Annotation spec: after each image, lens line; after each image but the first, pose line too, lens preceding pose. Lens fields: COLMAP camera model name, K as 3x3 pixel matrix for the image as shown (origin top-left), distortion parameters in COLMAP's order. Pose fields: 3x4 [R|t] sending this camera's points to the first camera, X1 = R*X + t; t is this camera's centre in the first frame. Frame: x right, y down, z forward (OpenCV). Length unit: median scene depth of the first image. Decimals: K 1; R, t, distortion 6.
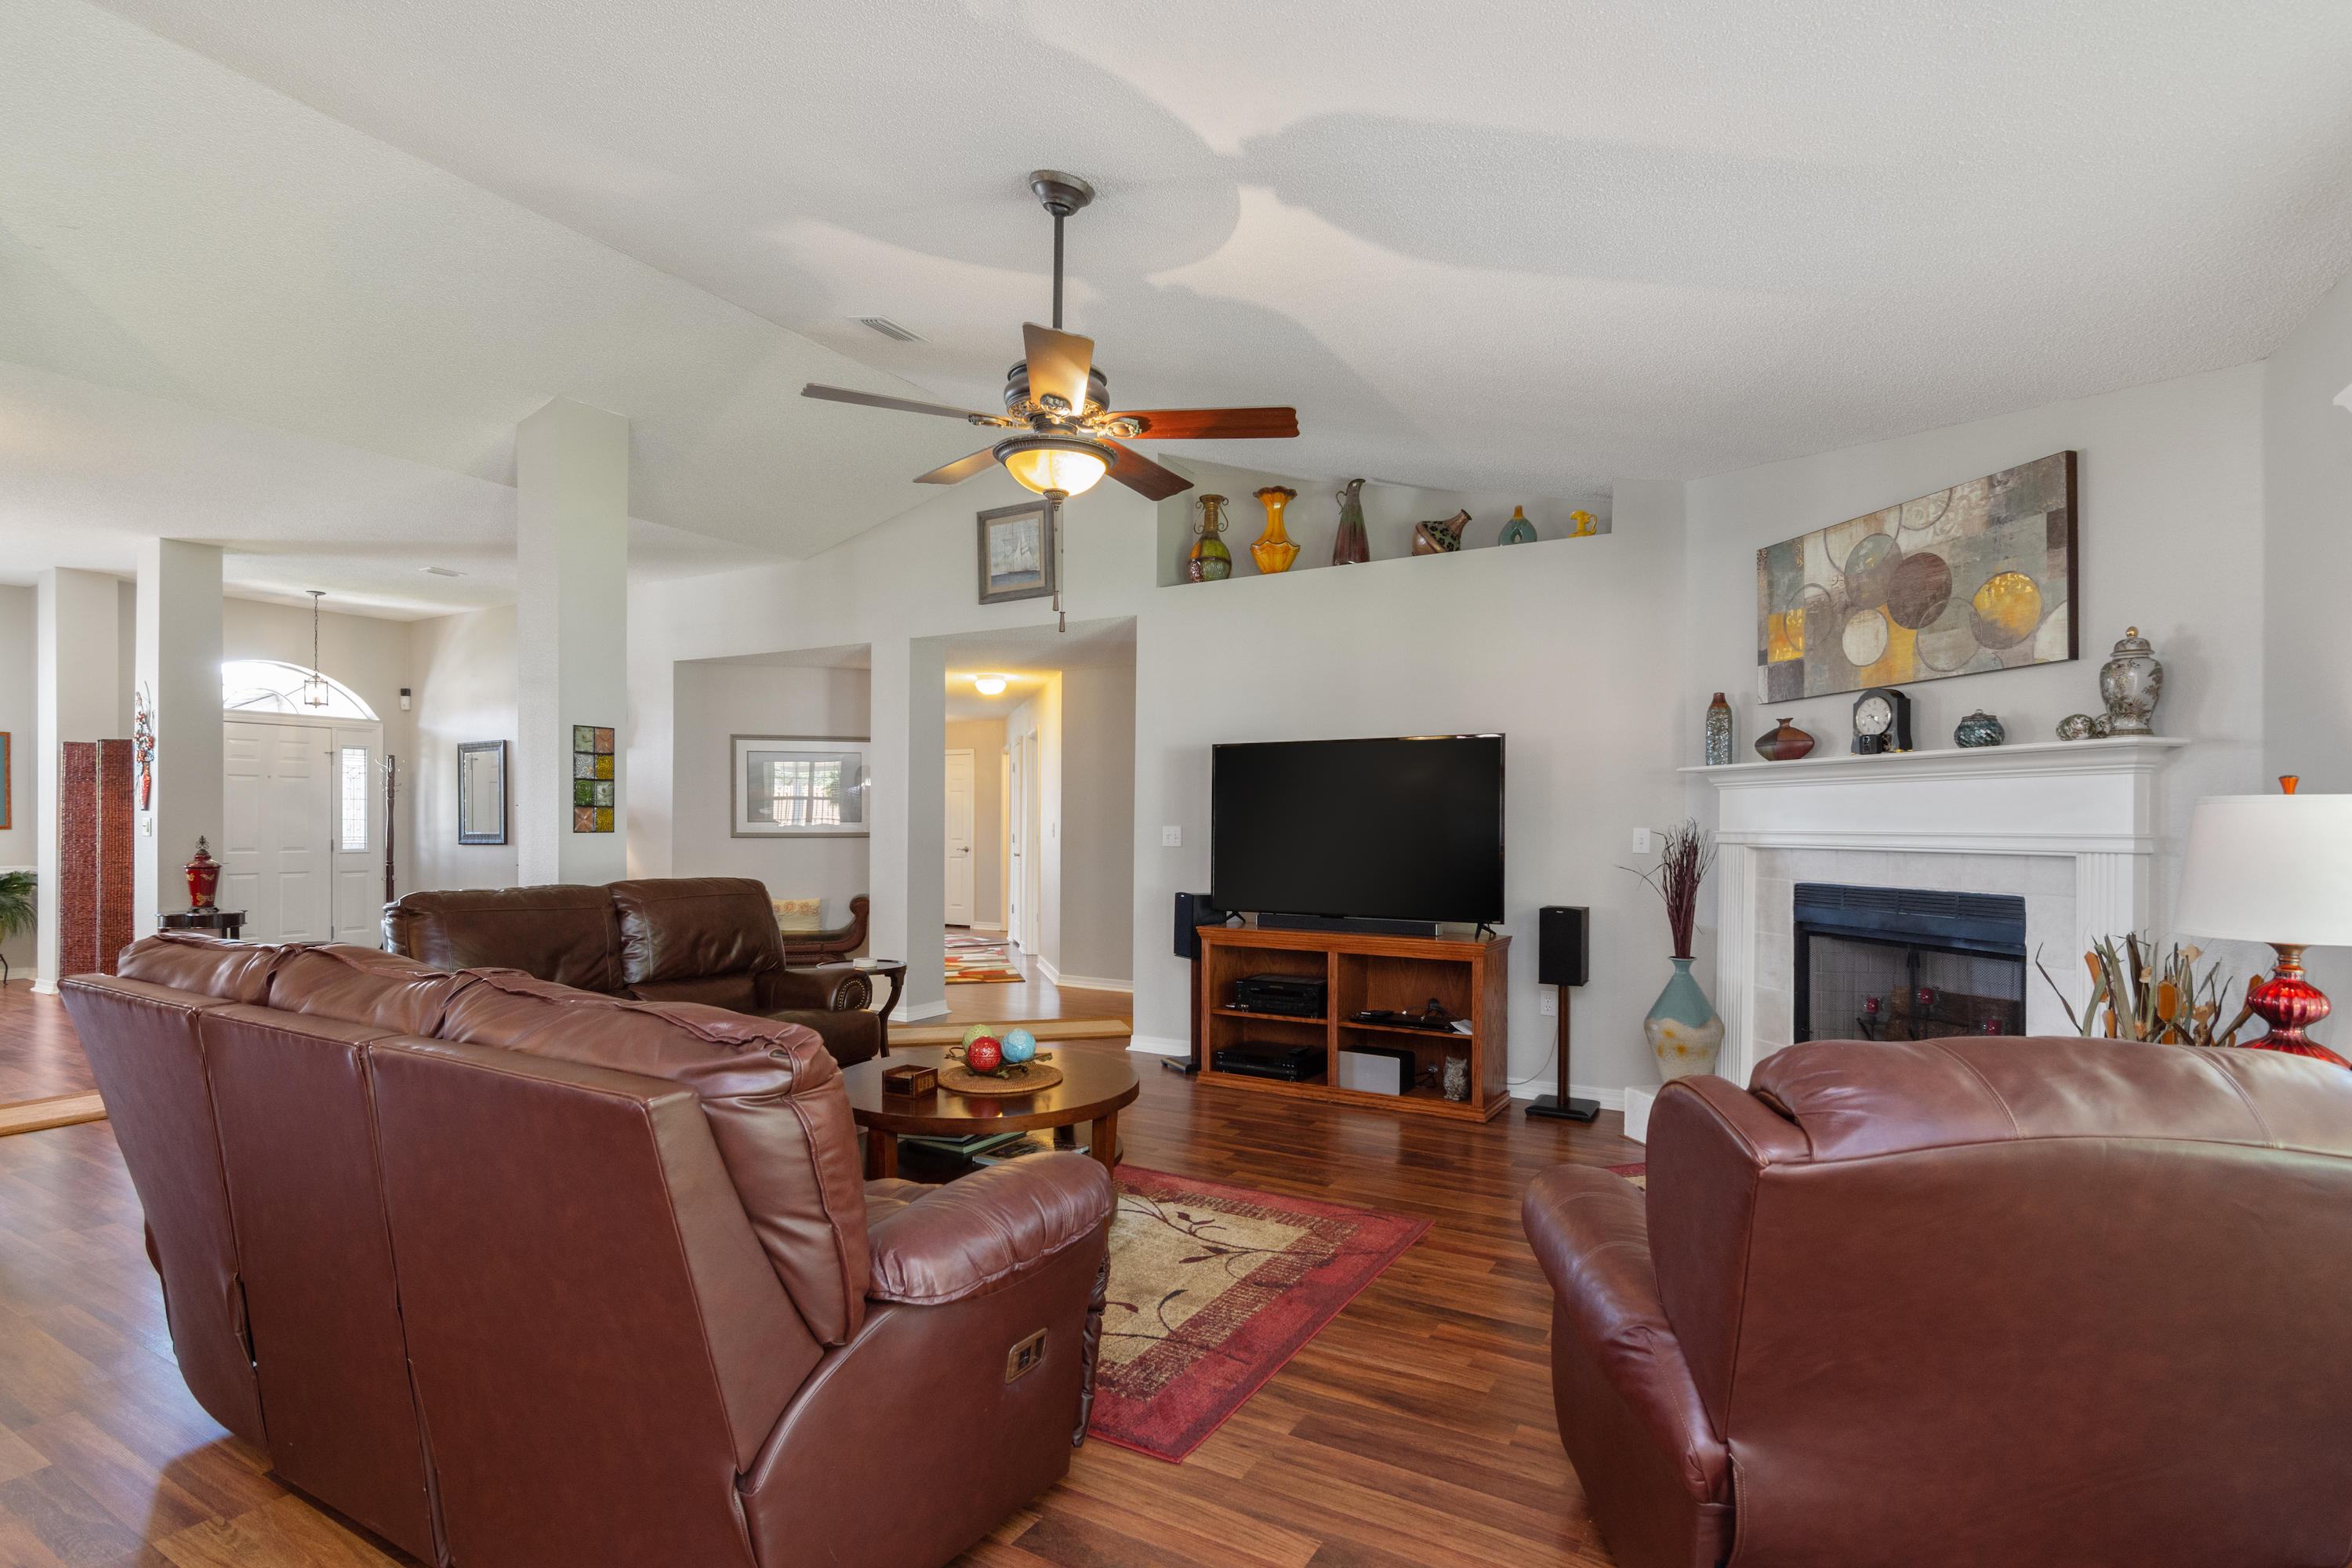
lens RADIAL K [[1156.1, 0, 1164.1], [0, 1156.1, 822.5], [0, 0, 1]] dist [0.006042, 0.001437]
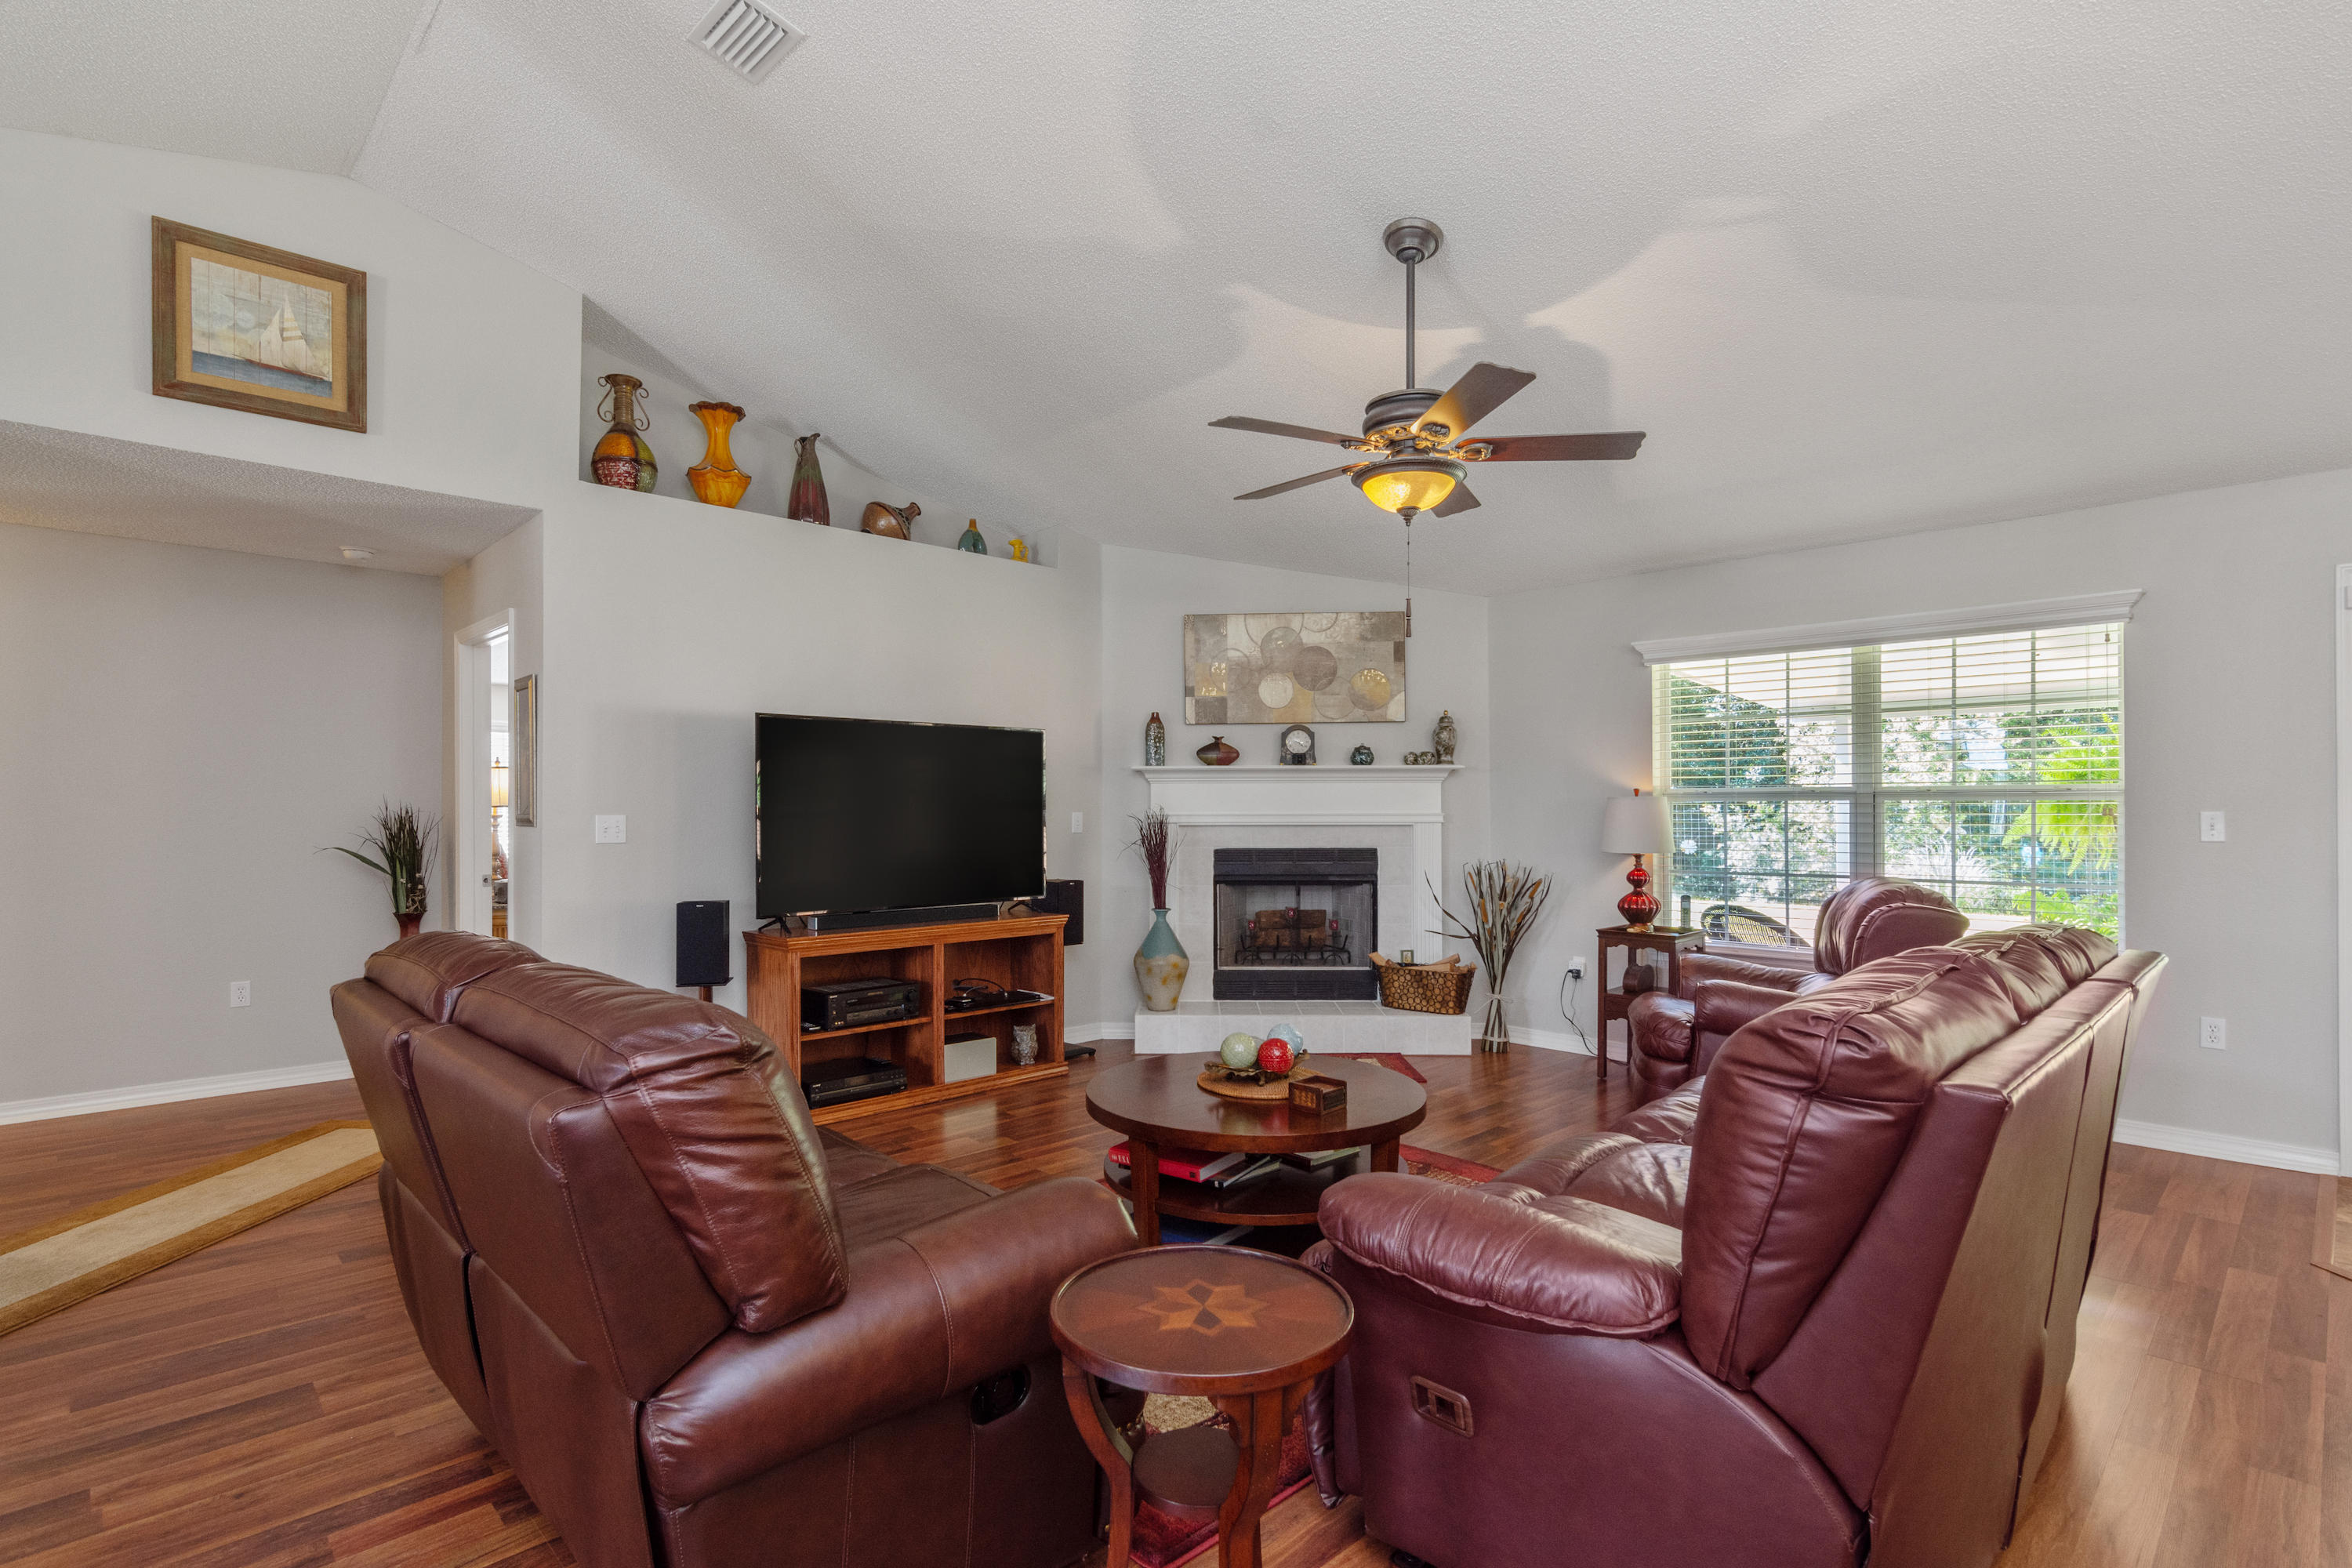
lens RADIAL K [[1156.1, 0, 1187.5], [0, 1156.1, 799.5], [0, 0, 1]] dist [0.006042, 0.001437]
pose [[0.248681, 0.003816, 0.968578, -0.884157], [0.003075, 0.999984, -0.004730, -0.003456], [-0.968580, 0.004155, 0.248666, 0.675535]]
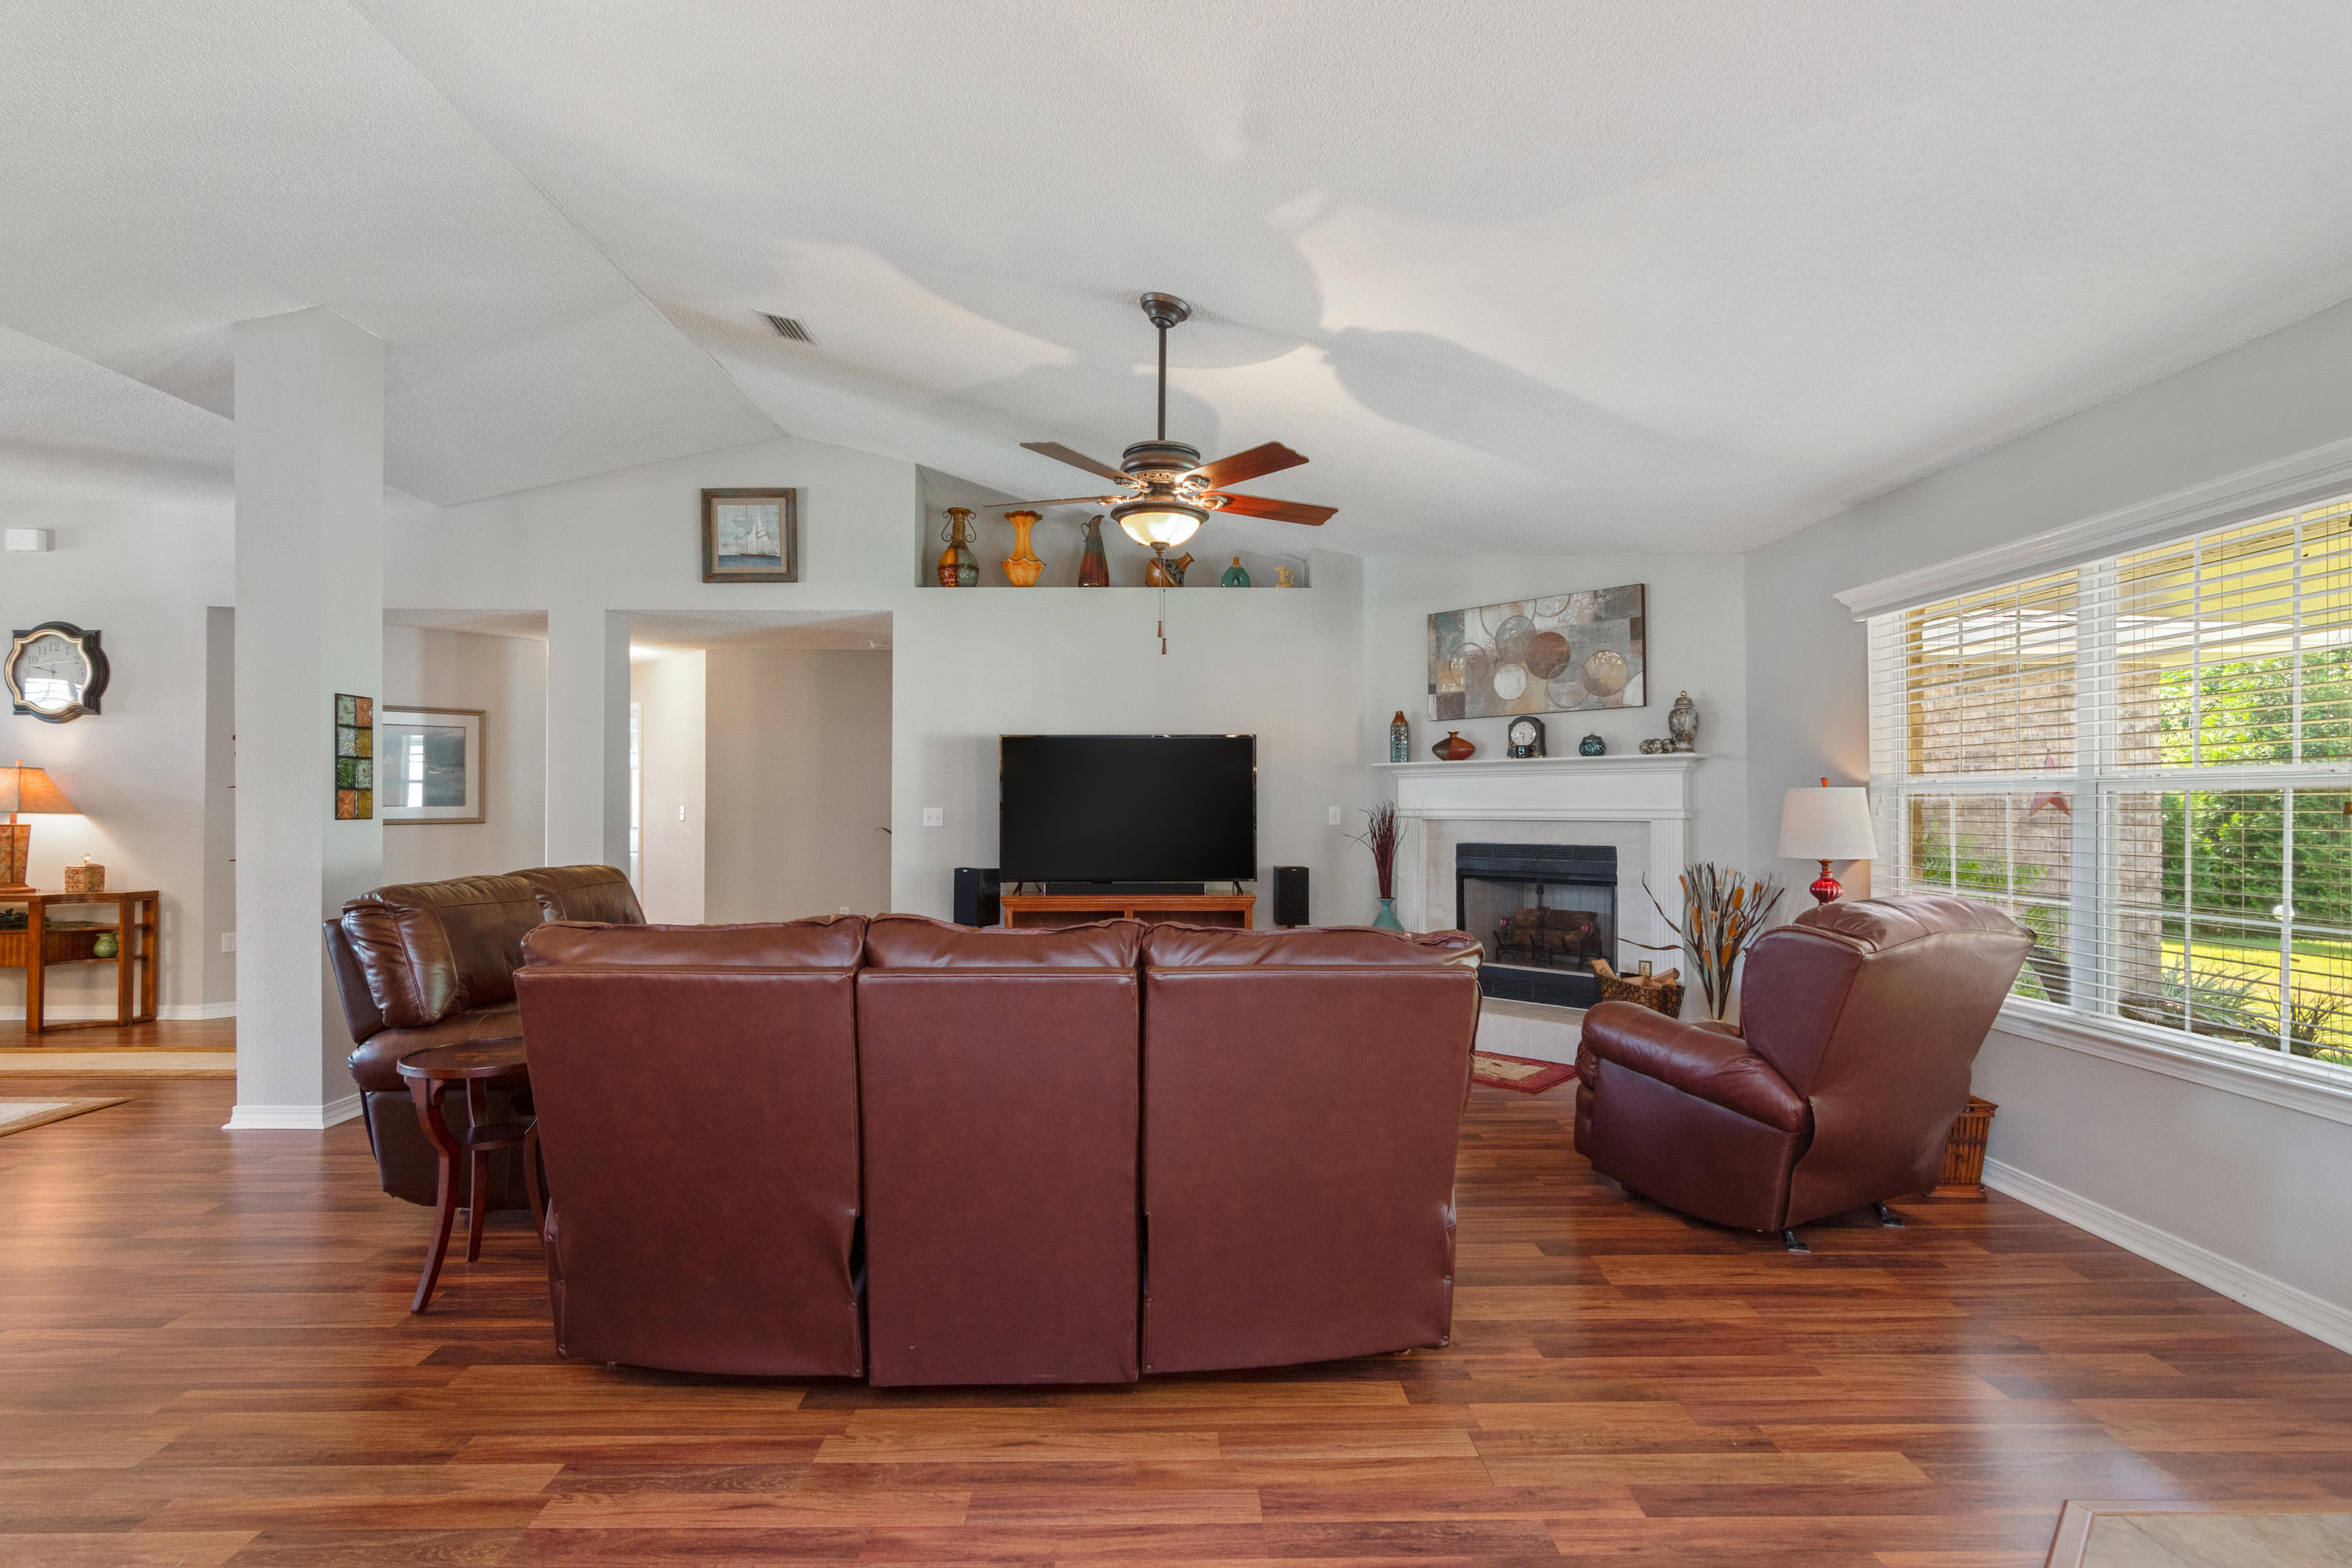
lens RADIAL K [[1156.1, 0, 1162.3], [0, 1156.1, 796.7], [0, 0, 1]] dist [0.006042, 0.001437]
pose [[0.849468, -0.001139, 0.527638, -0.556432], [0.004817, 0.999973, -0.005597, -0.000450], [-0.527617, 0.007296, 0.849451, -0.055255]]
